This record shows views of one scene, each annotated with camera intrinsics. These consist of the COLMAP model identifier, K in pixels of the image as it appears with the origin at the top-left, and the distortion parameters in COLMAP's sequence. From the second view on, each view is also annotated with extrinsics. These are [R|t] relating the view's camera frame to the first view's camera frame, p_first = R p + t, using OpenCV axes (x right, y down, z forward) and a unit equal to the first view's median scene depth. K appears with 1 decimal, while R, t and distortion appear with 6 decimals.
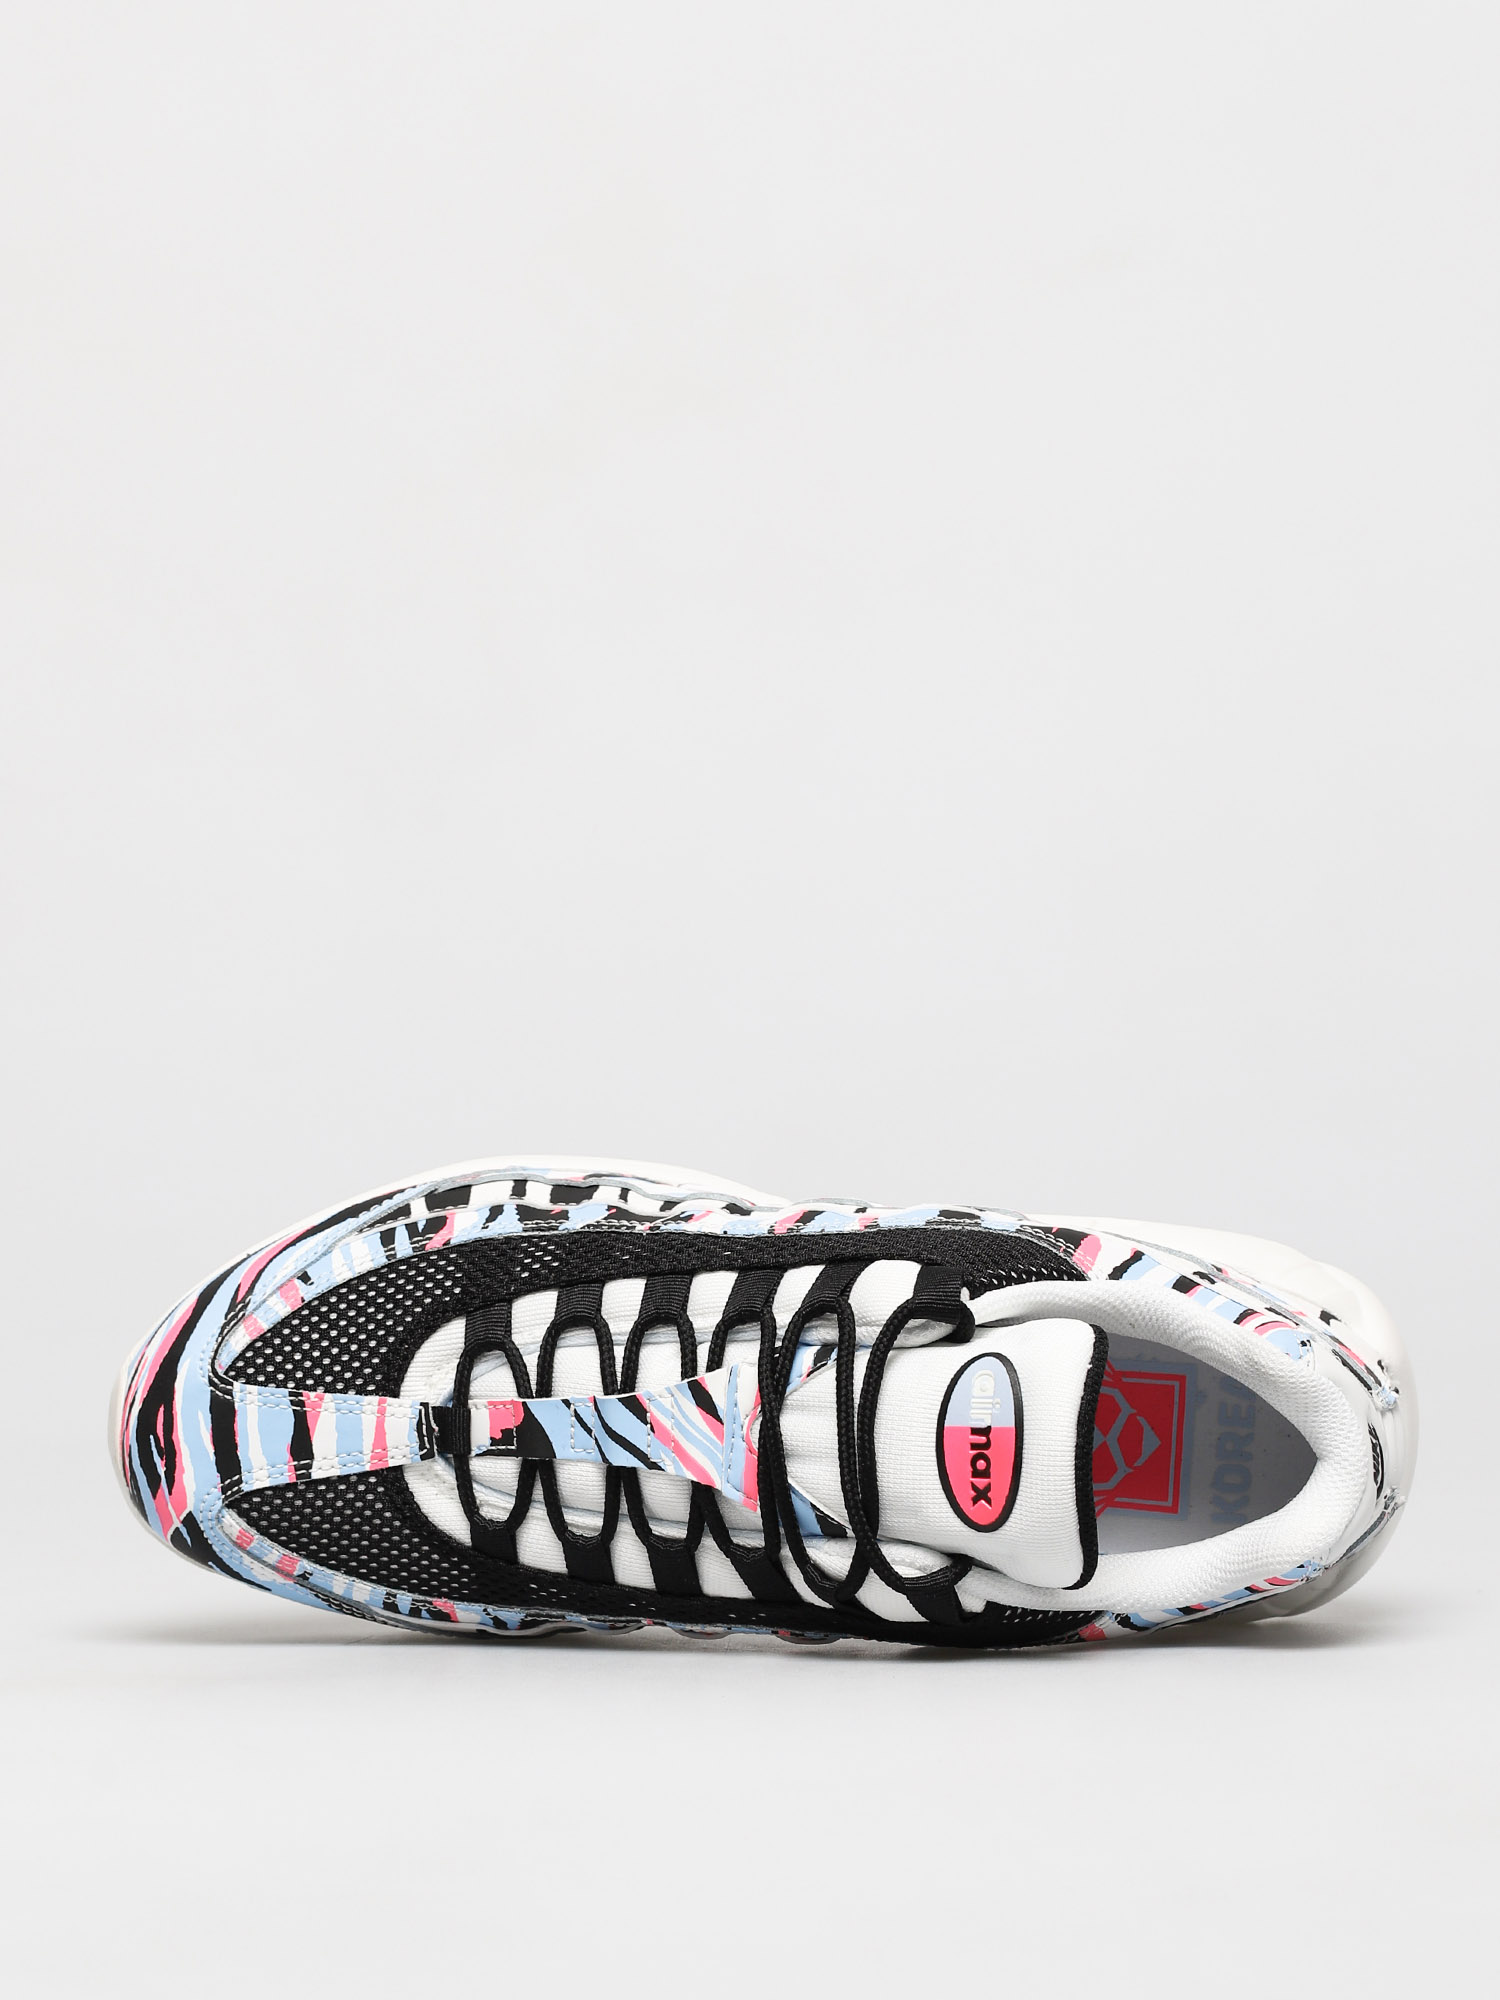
lens RADIAL K [[7977.3, 0, 750.0], [0, 7977.3, 1000.0], [0, 0, 1]] dist [-0.322870, -0.007280]
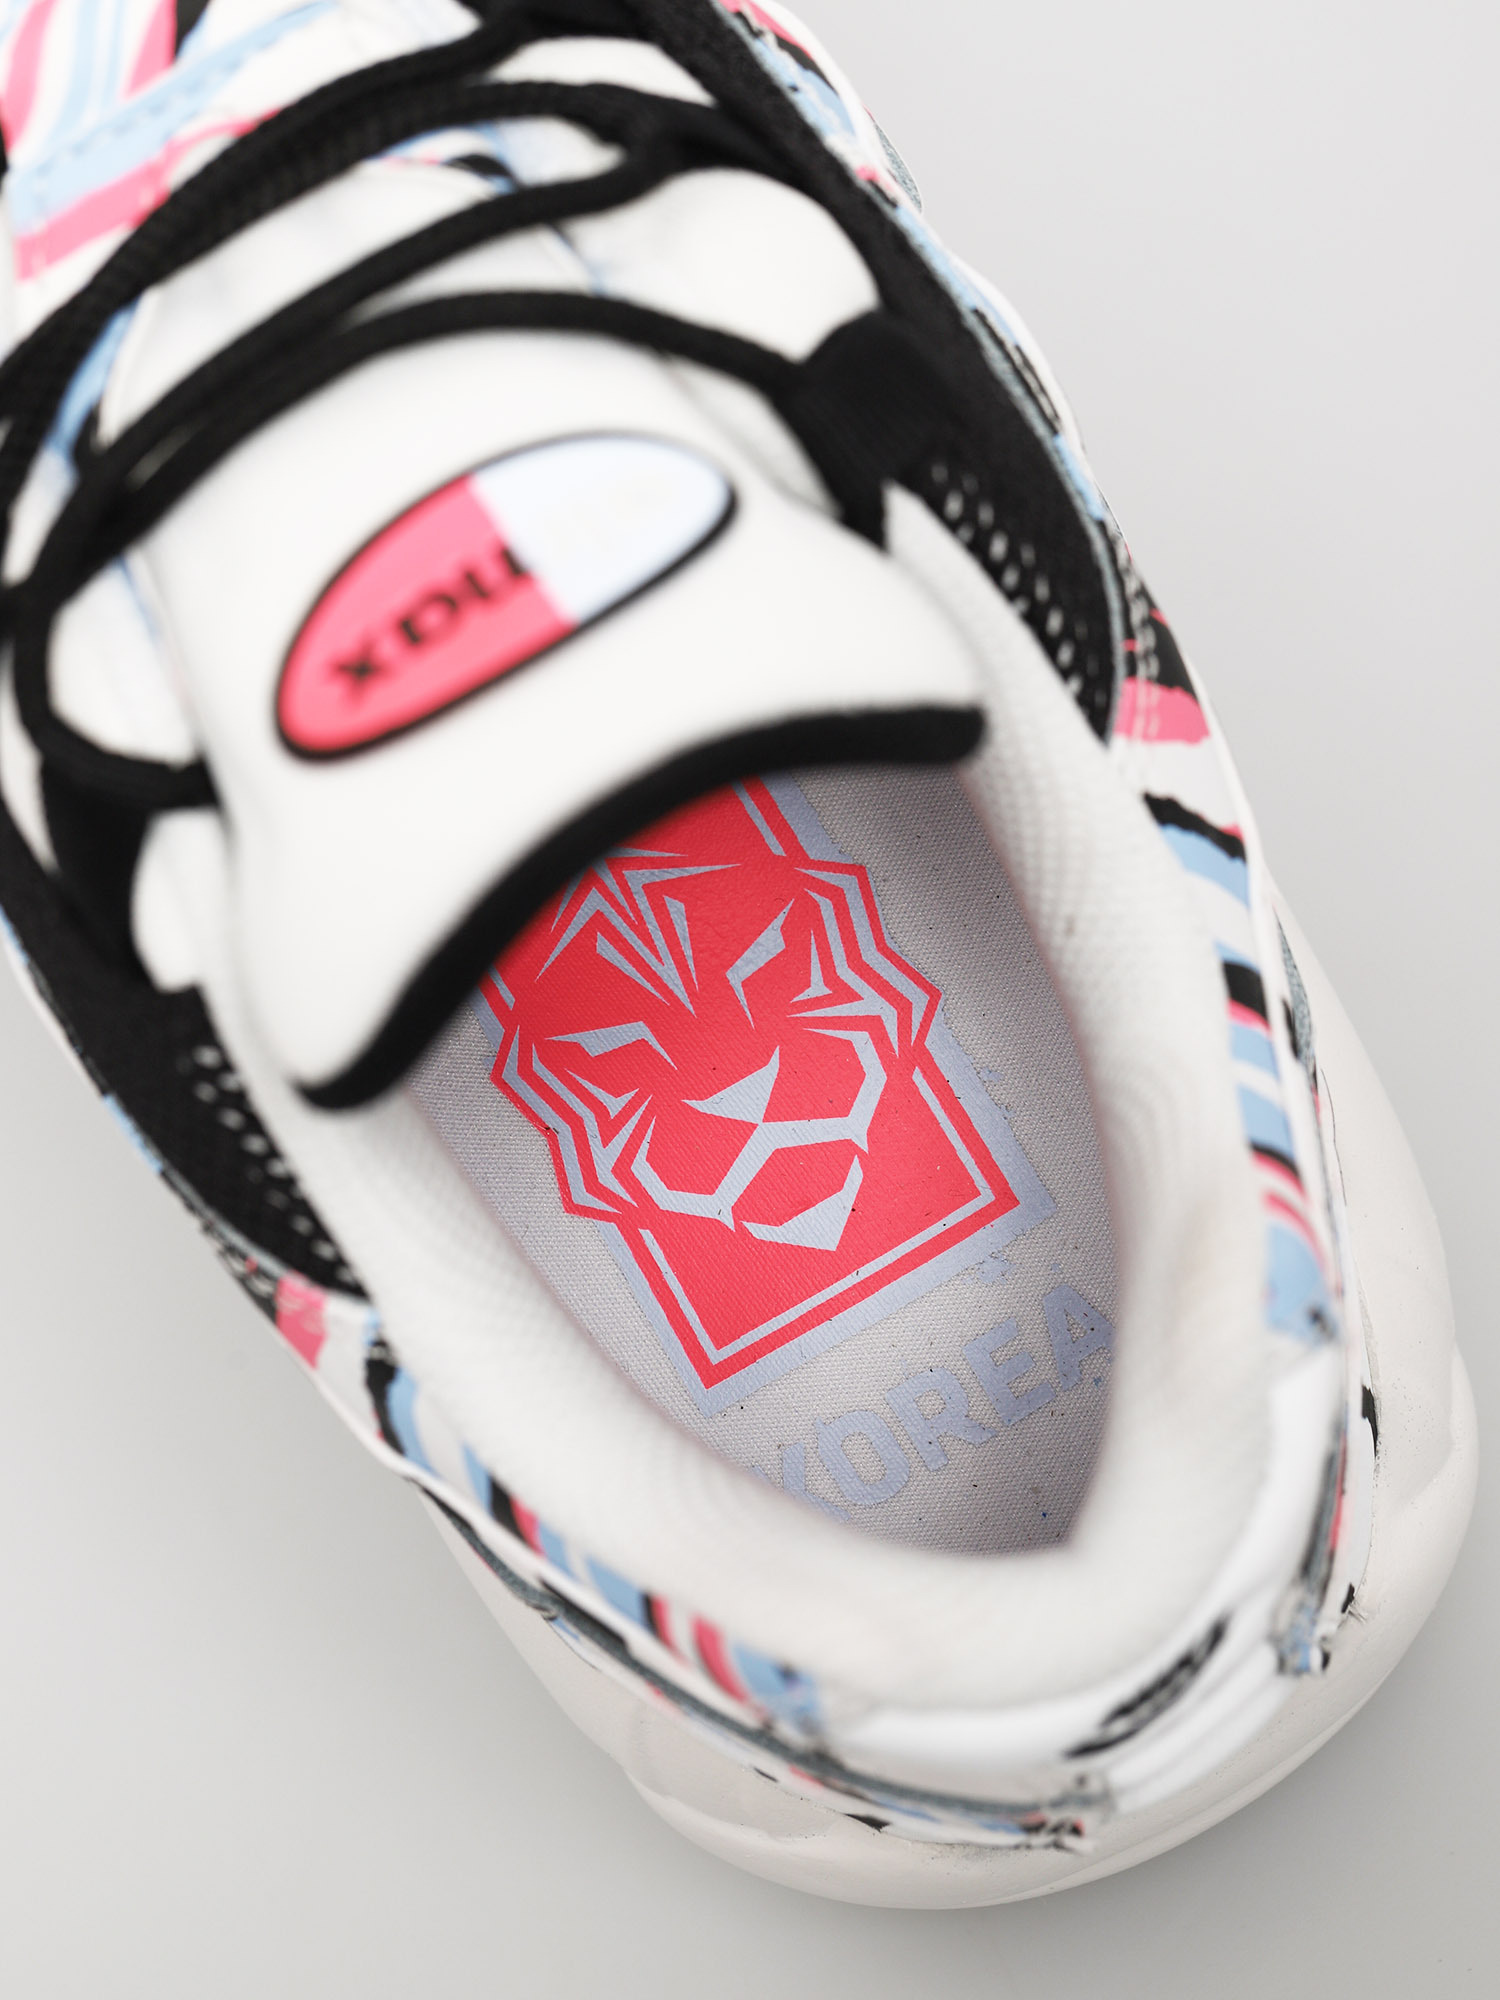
lens RADIAL K [[7977.3, 0, 750.0], [0, 7977.3, 1000.0], [0, 0, 1]] dist [-0.322870, -0.007280]
pose [[0.547837, 0.836023, -0.030656, 0.054066], [-0.835873, 0.548515, 0.021153, 0.046813], [0.034499, 0.014036, 0.999306, 0.651333]]
